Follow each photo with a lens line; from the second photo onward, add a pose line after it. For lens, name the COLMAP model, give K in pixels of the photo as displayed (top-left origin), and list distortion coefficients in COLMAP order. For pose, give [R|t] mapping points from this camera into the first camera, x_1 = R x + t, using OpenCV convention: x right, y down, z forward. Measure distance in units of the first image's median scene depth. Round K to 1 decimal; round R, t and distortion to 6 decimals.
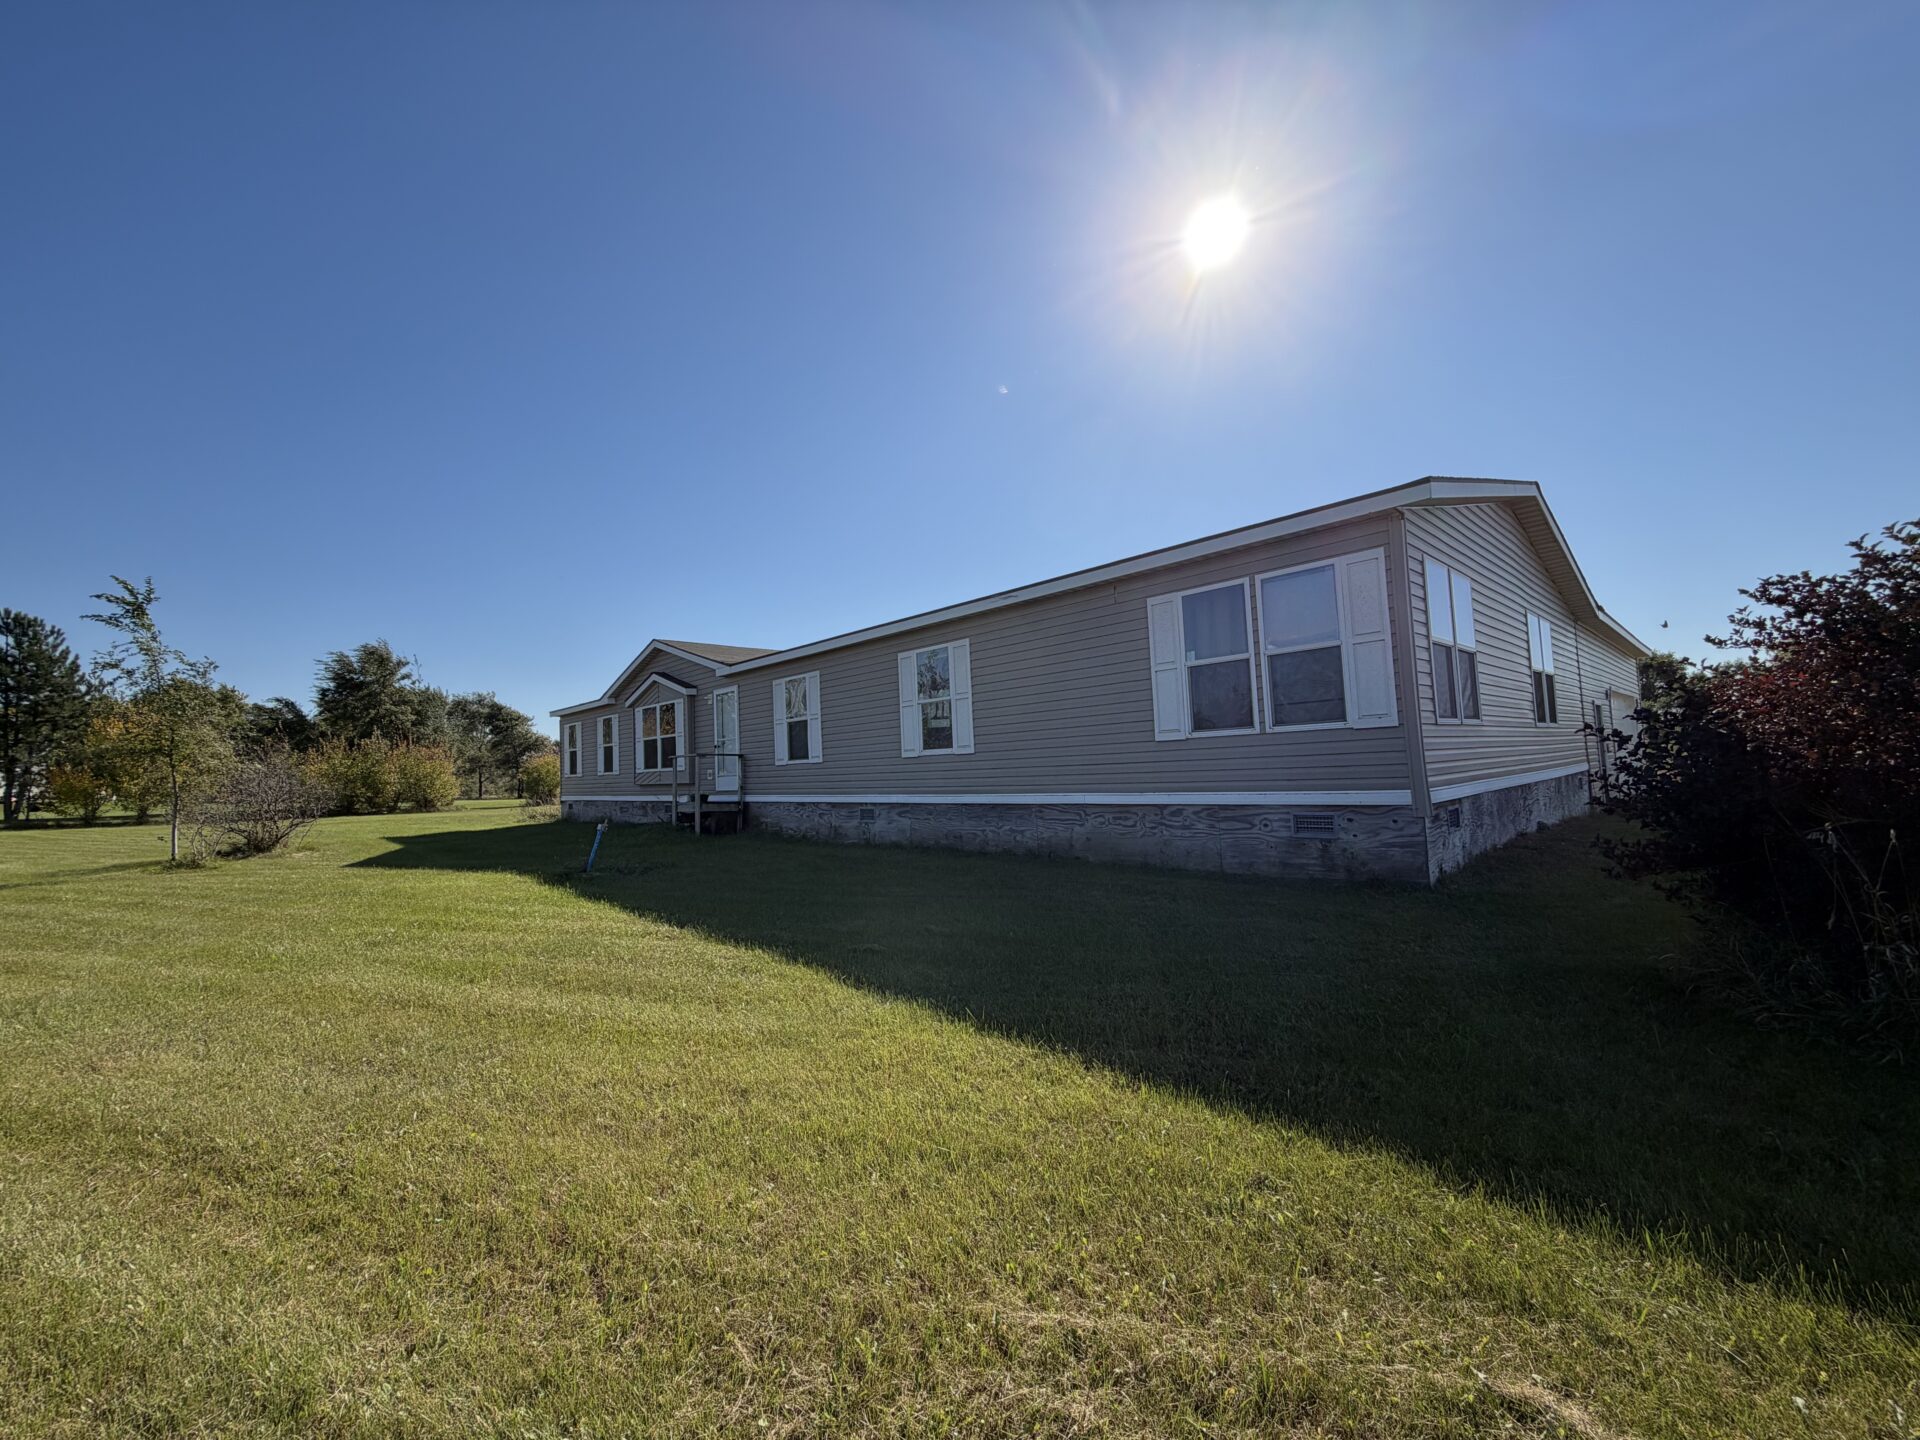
lens RADIAL K [[761.8, 0, 965.7], [0, 761.8, 725.8], [0, 0, 1]] dist [-0.002654, 0.000586]
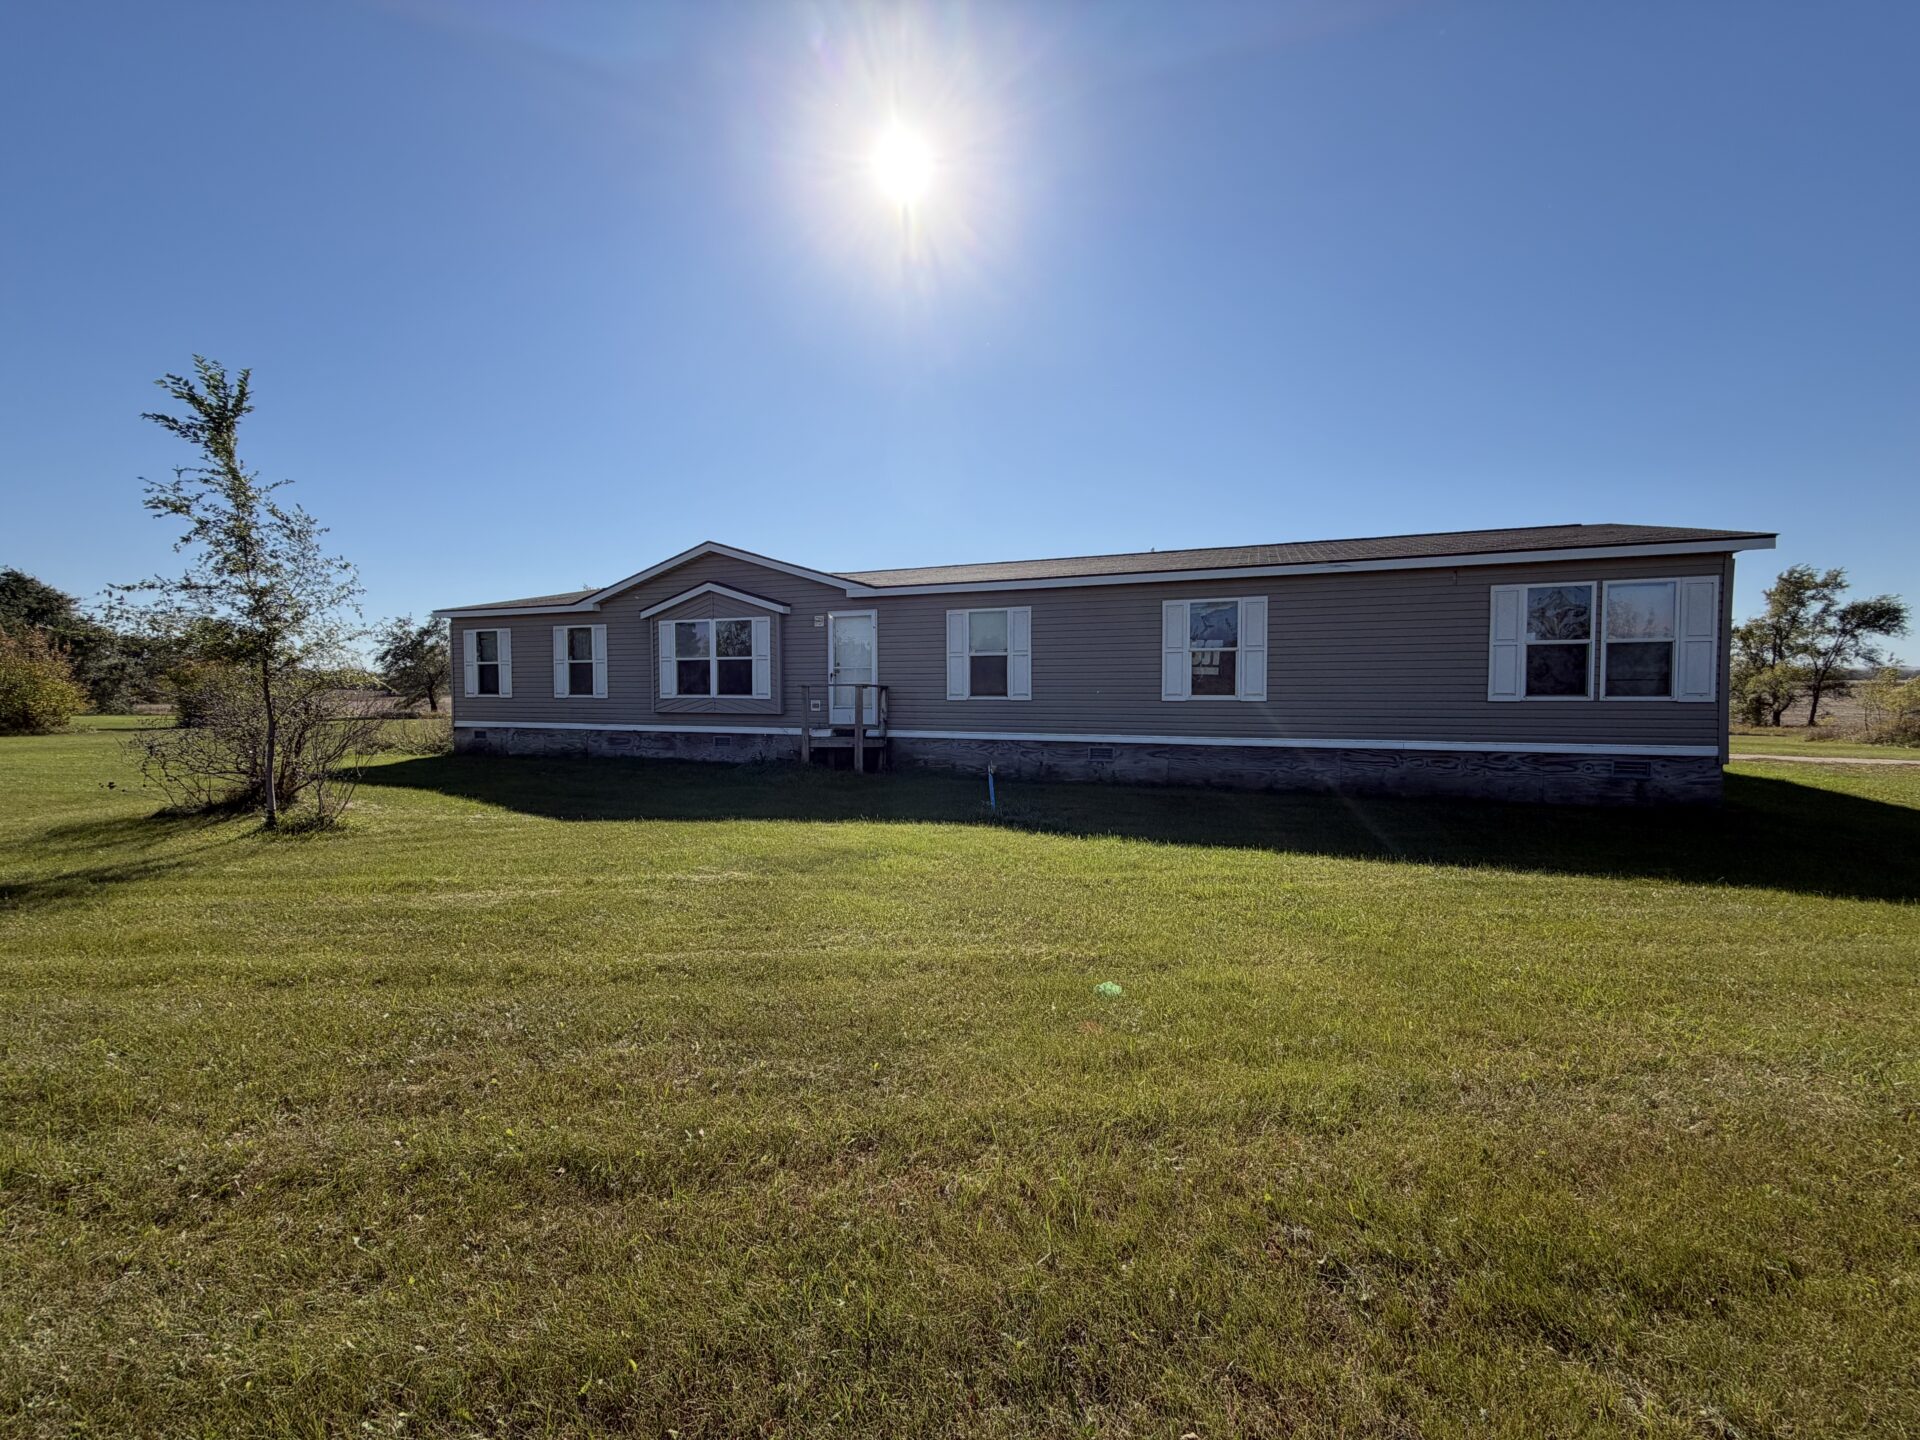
lens RADIAL K [[761.8, 0, 948.2], [0, 761.8, 713.4], [0, 0, 1]] dist [-0.002654, 0.000586]
pose [[0.908864, 0.030145, 0.416002, -0.520626], [-0.060678, 0.996330, 0.060371, 0.008933], [-0.412655, -0.080111, 0.907358, 0.110384]]
